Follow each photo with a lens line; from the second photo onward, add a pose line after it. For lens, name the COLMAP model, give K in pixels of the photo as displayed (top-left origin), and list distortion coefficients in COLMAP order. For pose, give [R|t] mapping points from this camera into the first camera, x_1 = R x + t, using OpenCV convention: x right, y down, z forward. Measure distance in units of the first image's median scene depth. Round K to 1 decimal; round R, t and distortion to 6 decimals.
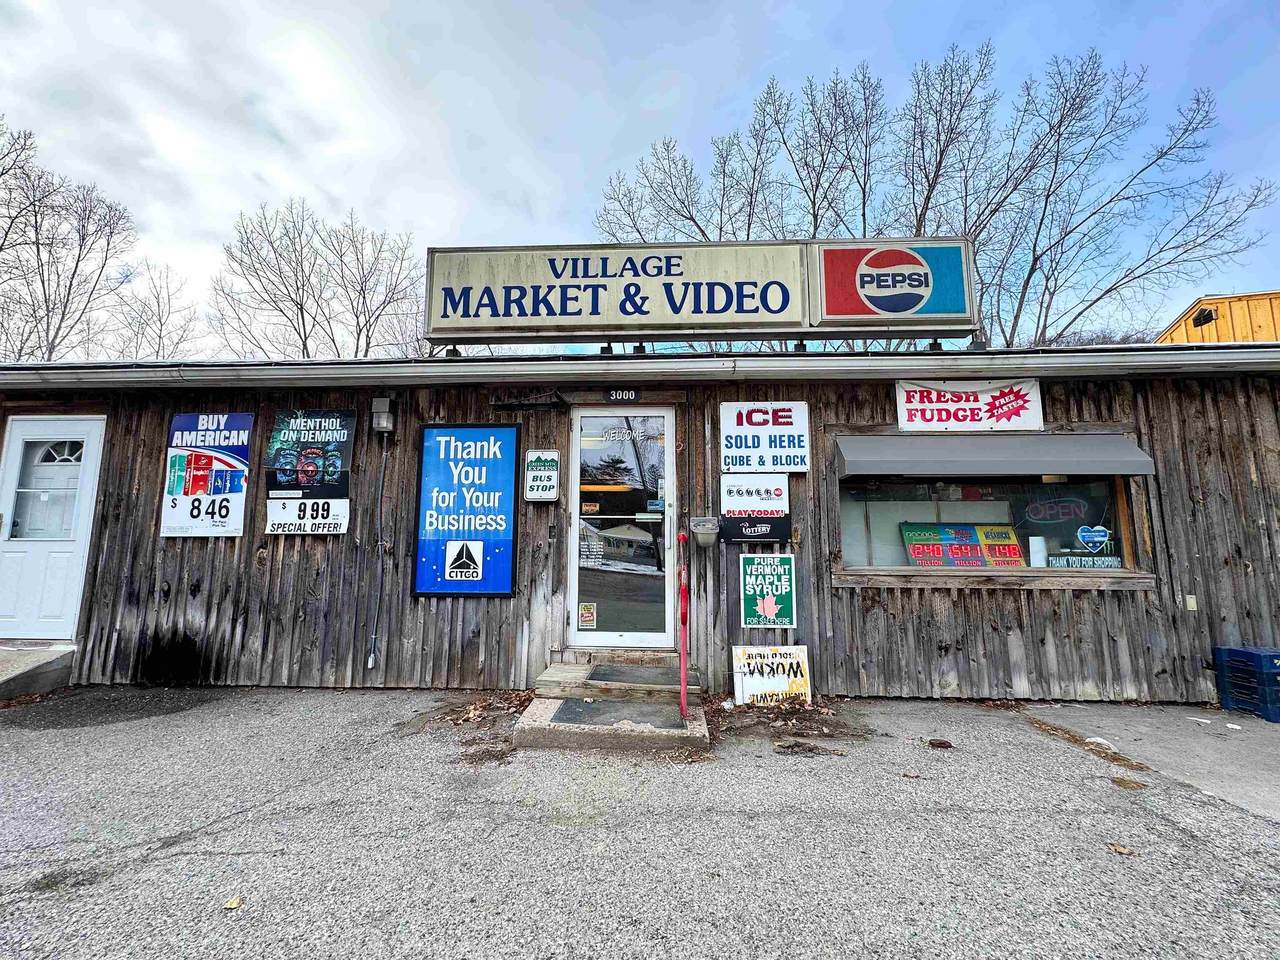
lens RADIAL K [[520.6, 0, 639.7], [0, 520.6, 478.4], [0, 0, 1]] dist [-0.001979, 0.000496]
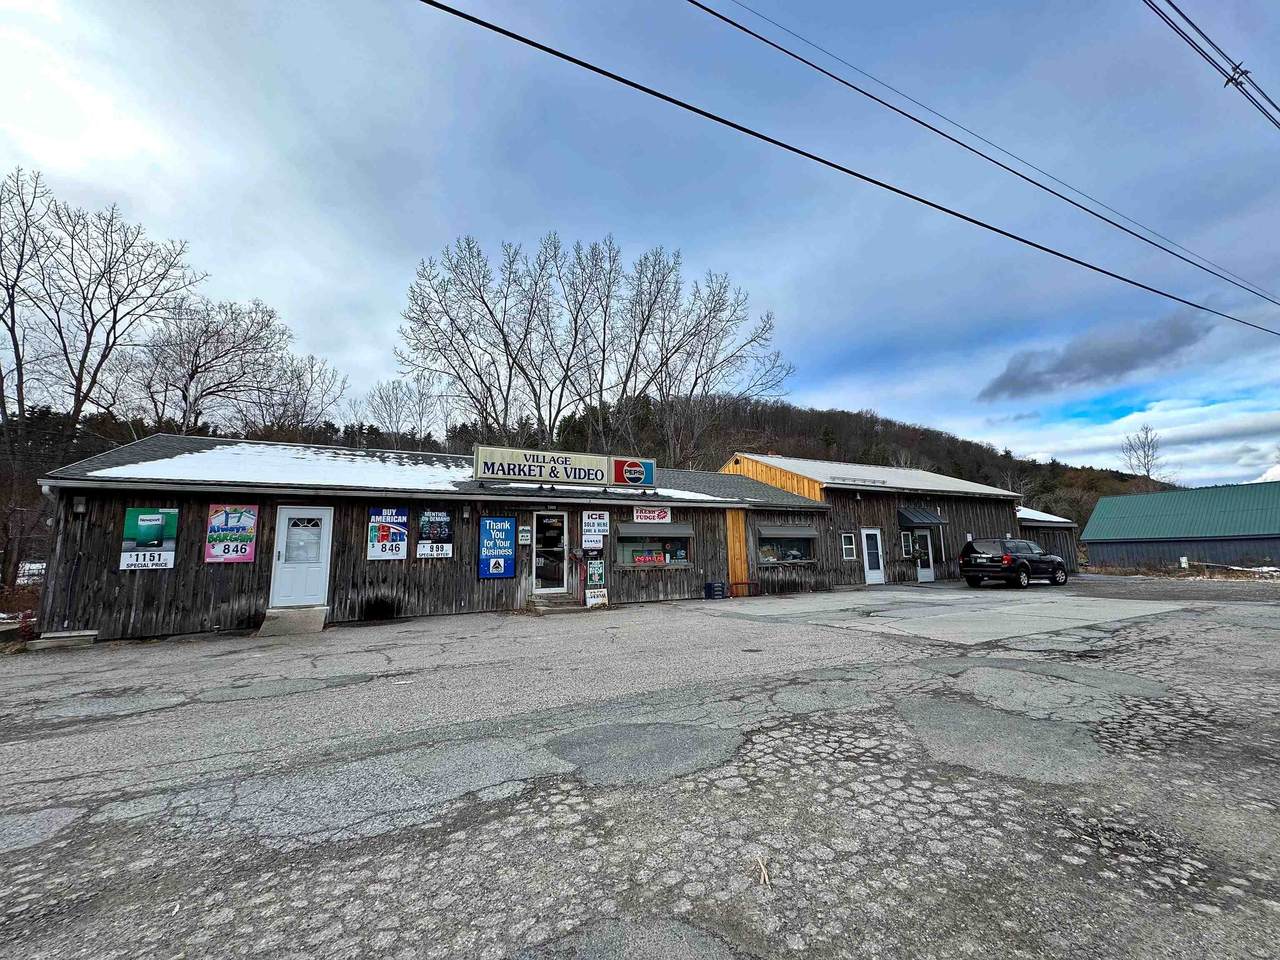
lens RADIAL K [[520.6, 0, 639.7], [0, 520.6, 478.4], [0, 0, 1]] dist [-0.001979, 0.000496]
pose [[0.863947, 0.055183, 0.500550, -1.085787], [-0.047975, 0.998476, -0.027272, -0.269139], [-0.501292, -0.000452, 0.865278, -1.787185]]
